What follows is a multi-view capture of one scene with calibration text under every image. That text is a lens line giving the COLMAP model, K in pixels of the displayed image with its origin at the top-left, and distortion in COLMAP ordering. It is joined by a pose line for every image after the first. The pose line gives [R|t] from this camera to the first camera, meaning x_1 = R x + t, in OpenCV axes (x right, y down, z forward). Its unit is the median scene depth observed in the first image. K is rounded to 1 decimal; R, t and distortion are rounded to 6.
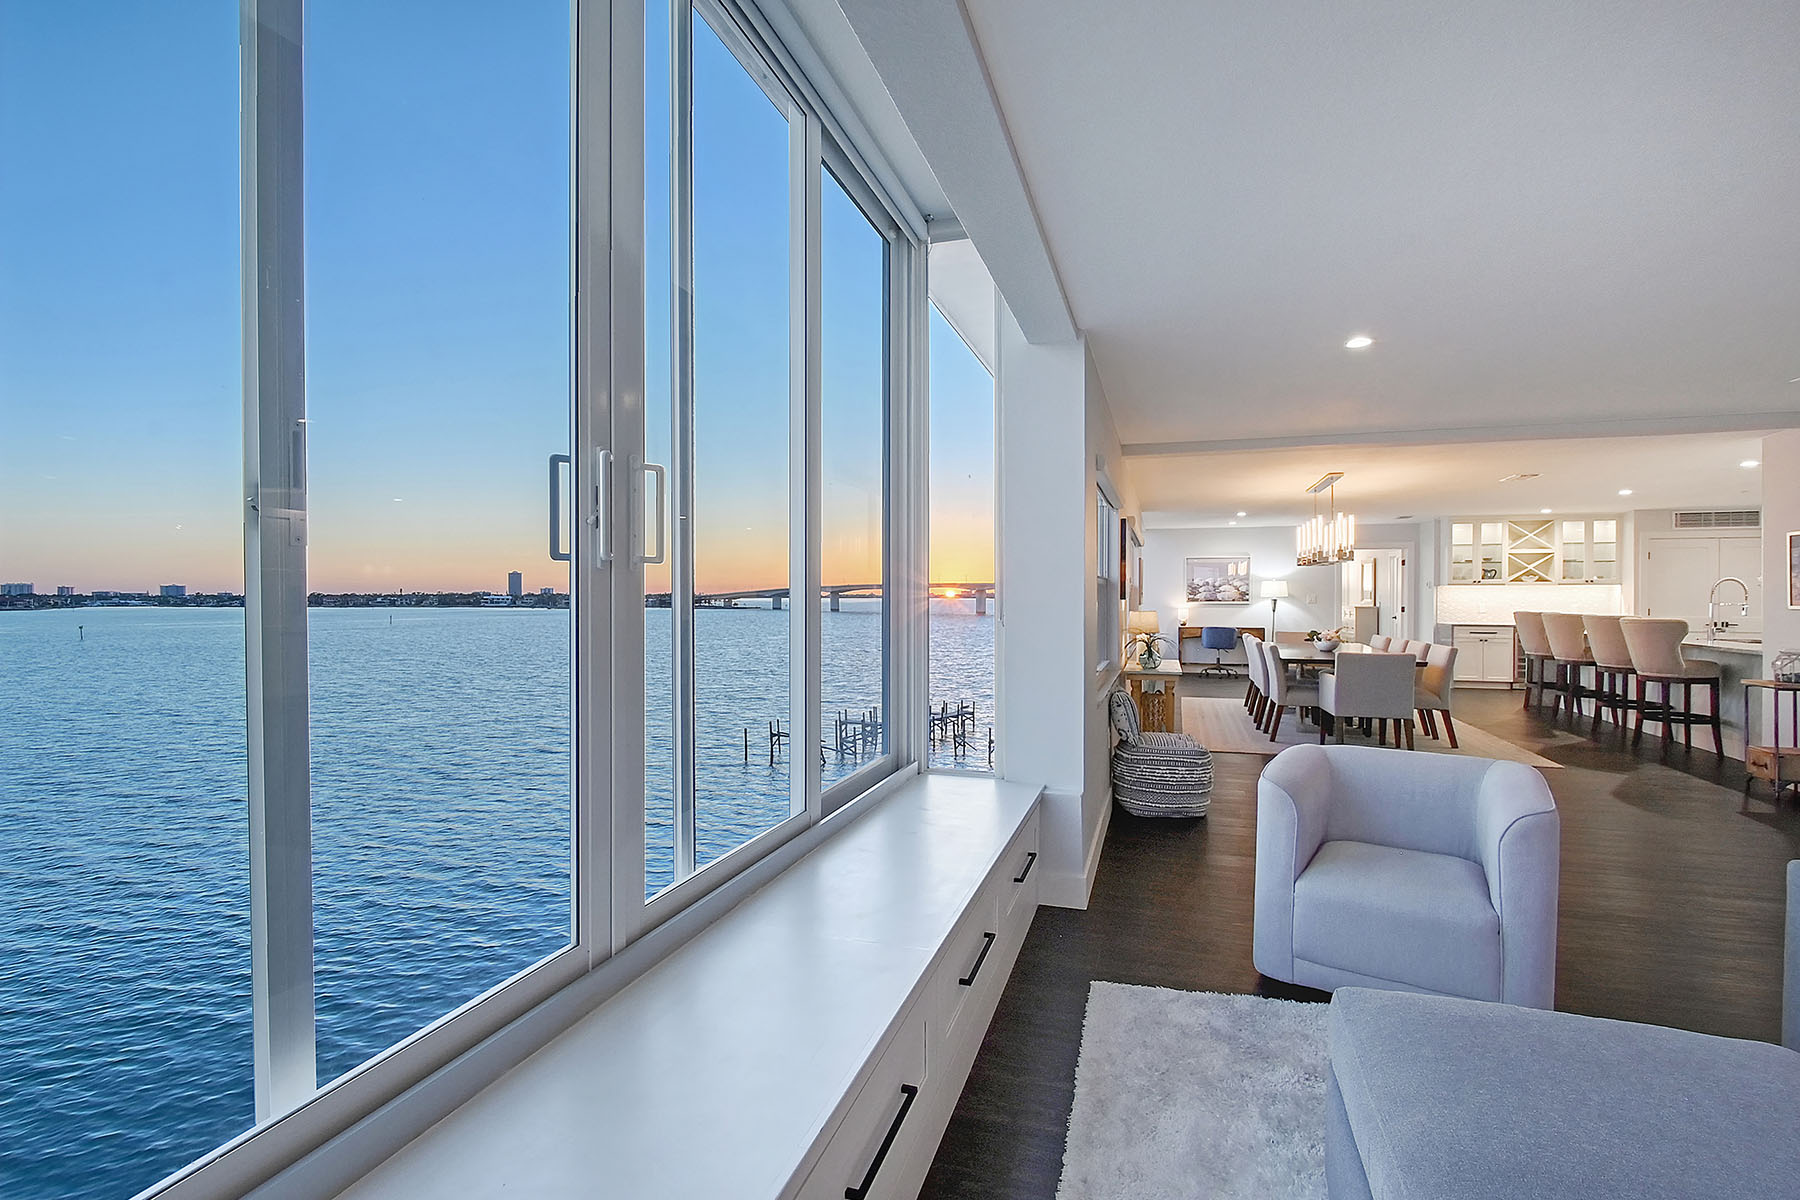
lens RADIAL K [[816.4, 0, 935.2], [0, 816.4, 605.8], [0, 0, 1]] dist [-0.000969, -0.000964]
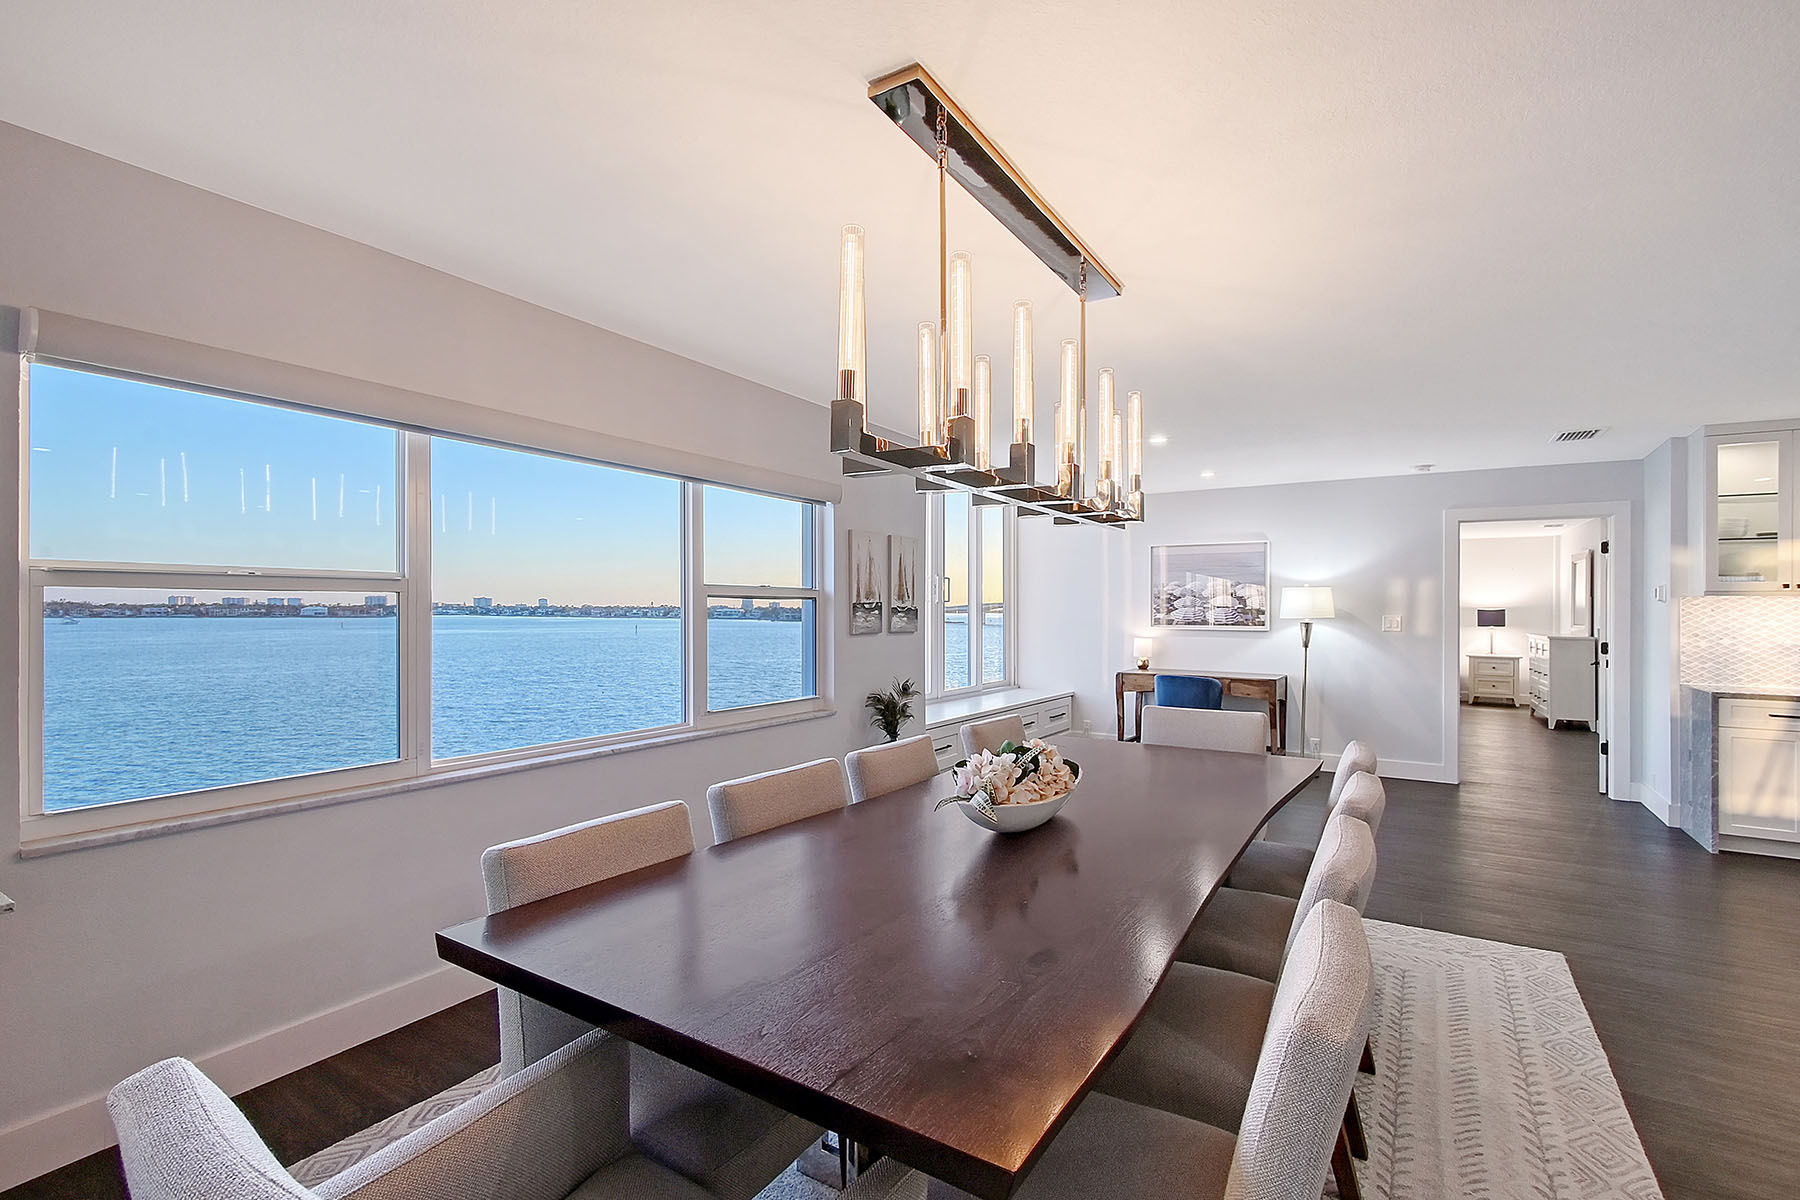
lens RADIAL K [[819.7, 0, 920.5], [0, 819.7, 602.4], [0, 0, 1]] dist [-0.001789, -0.000599]
pose [[0.964142, 0.006219, -0.265315, 0.464784], [-0.012434, 0.999686, -0.021754, -0.009843], [0.265096, 0.024273, 0.963916, 0.650157]]
